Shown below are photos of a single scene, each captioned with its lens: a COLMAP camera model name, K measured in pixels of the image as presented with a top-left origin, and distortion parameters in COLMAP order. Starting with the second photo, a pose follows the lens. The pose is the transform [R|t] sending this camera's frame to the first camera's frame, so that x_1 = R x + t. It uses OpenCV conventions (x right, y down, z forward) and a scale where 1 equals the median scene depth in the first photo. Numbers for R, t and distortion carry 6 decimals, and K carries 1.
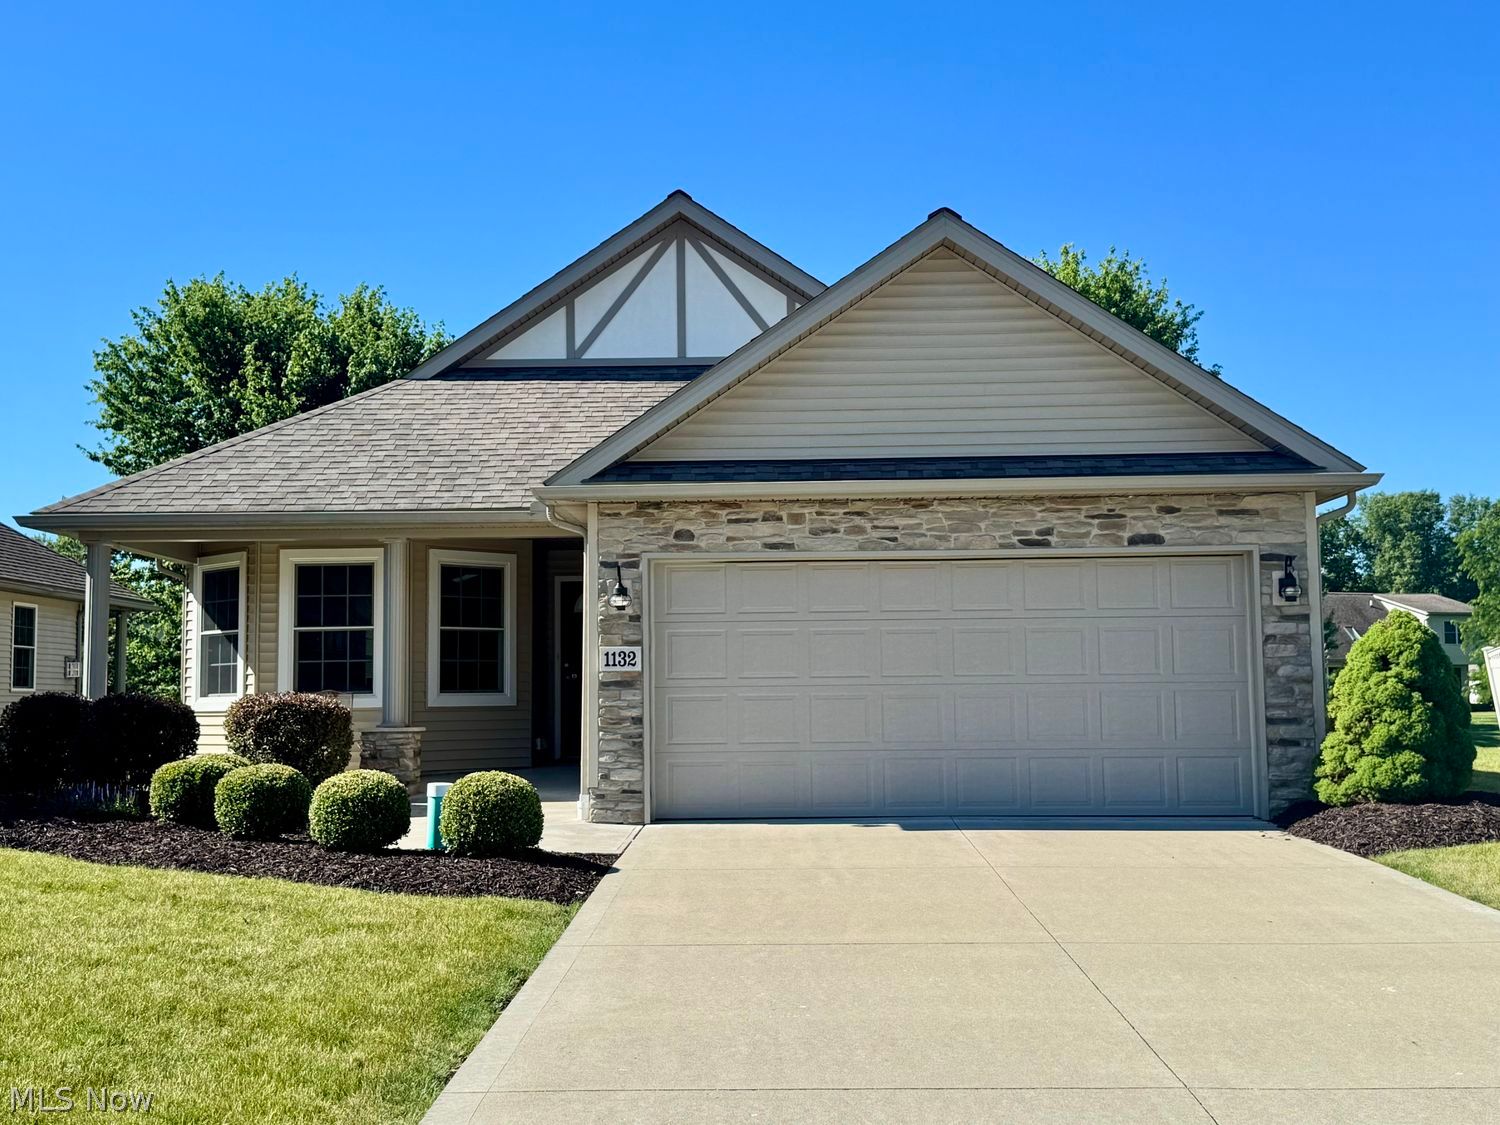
lens RADIAL K [[1792.6, 0, 750.0], [0, 1792.6, 562.5], [0, 0, 1]] dist [0.106704, 0.017147]
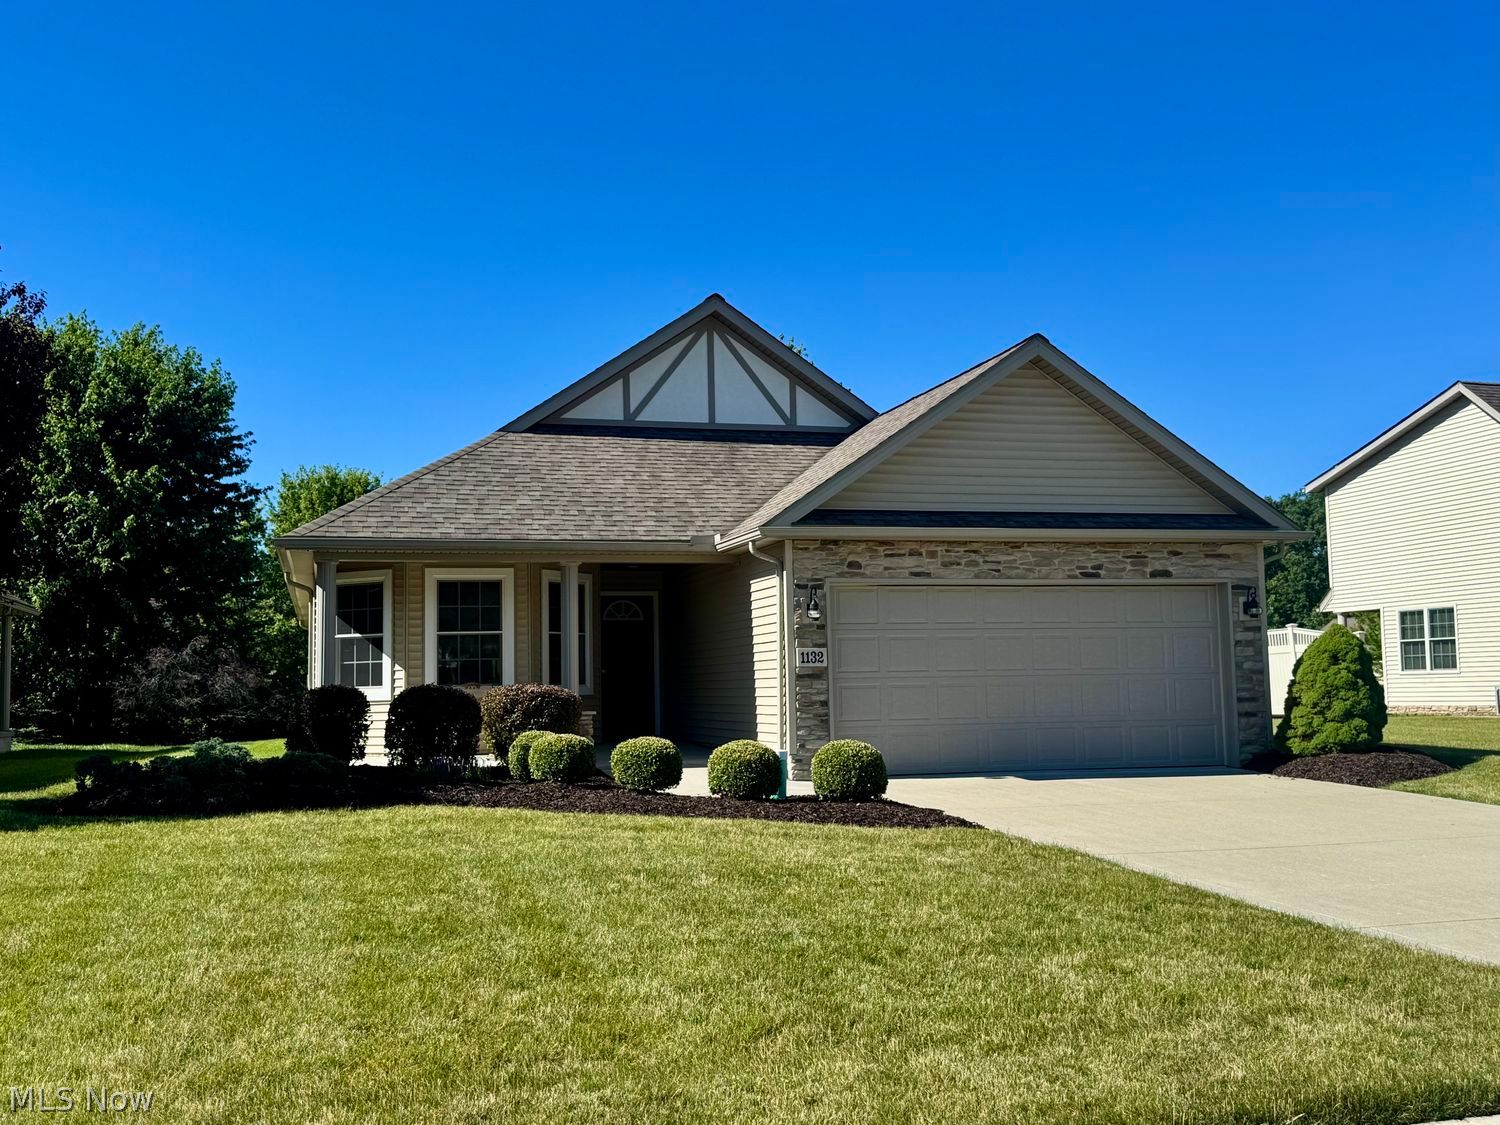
lens RADIAL K [[1523.6, 0, 750.0], [0, 1523.6, 562.5], [0, 0, 1]] dist [0.088019, -0.013964]
pose [[0.957226, 0.016834, 0.288850, -0.443149], [-0.014415, 0.999841, -0.010501, -0.004116], [-0.288981, 0.005888, 0.957317, -0.070973]]
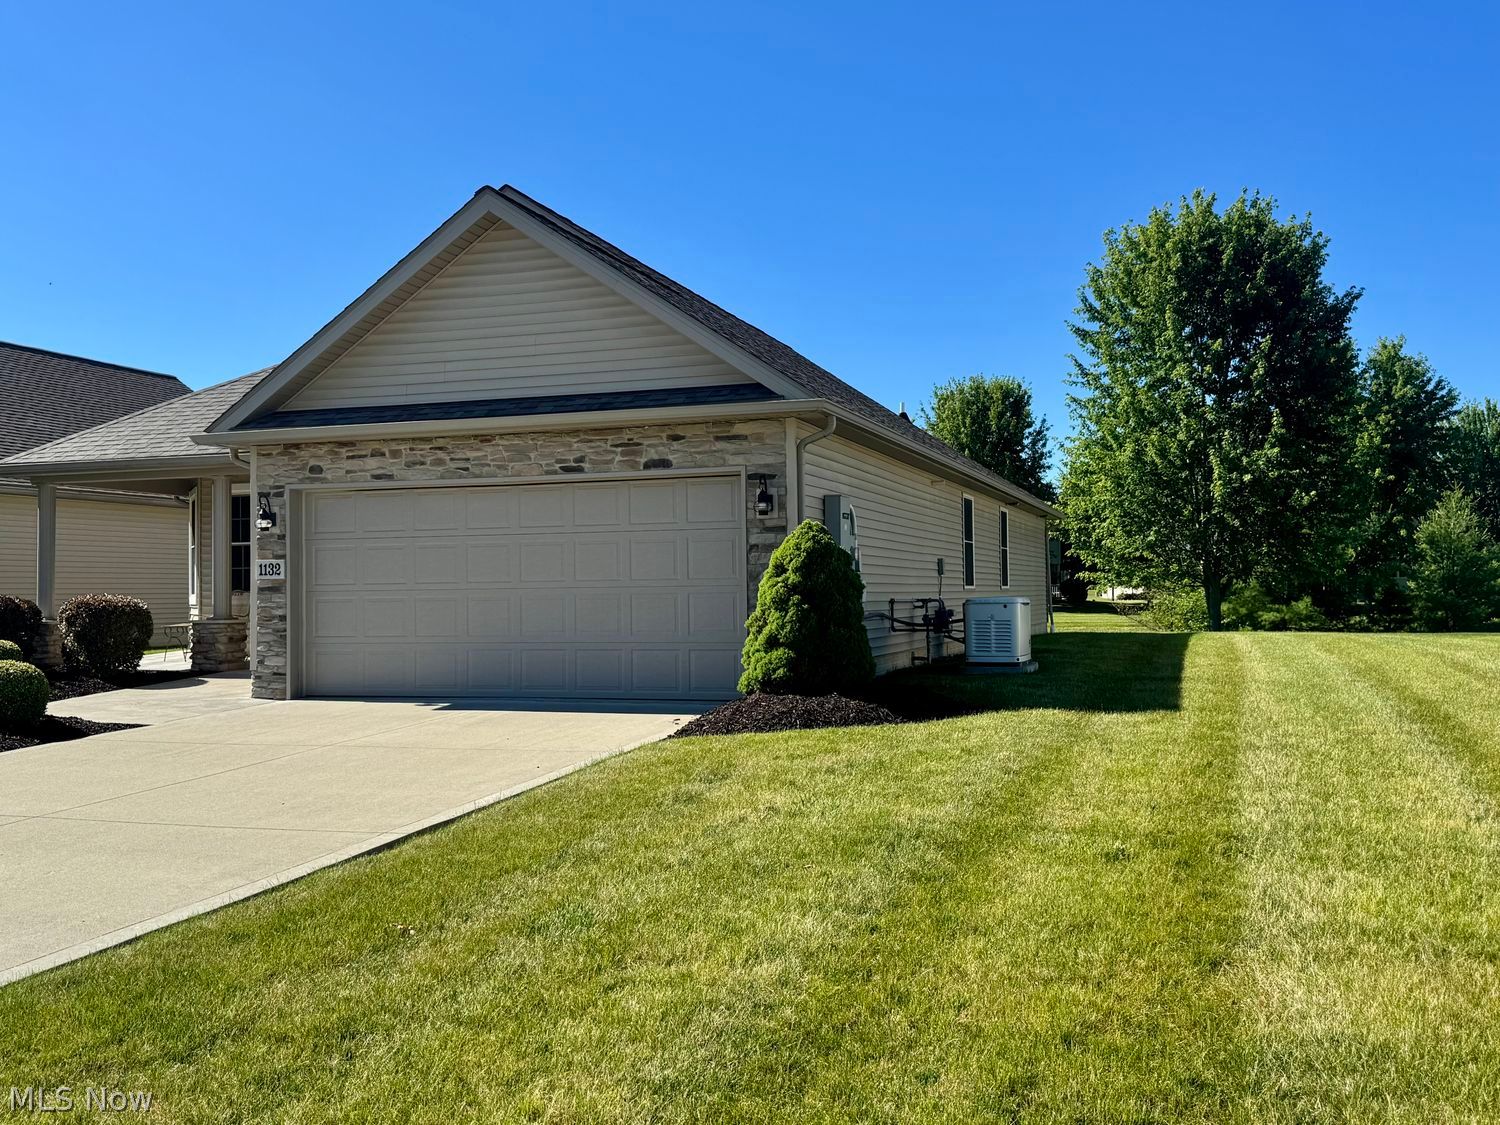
lens RADIAL K [[1390.0, 0, 750.0], [0, 1390.0, 562.5], [0, 0, 1]] dist [0.095575, 0.000971]
pose [[0.954968, -0.007268, -0.296618, 0.540861], [0.025768, 0.997954, 0.058510, -0.000207], [0.295586, -0.063519, 0.953202, 0.158059]]
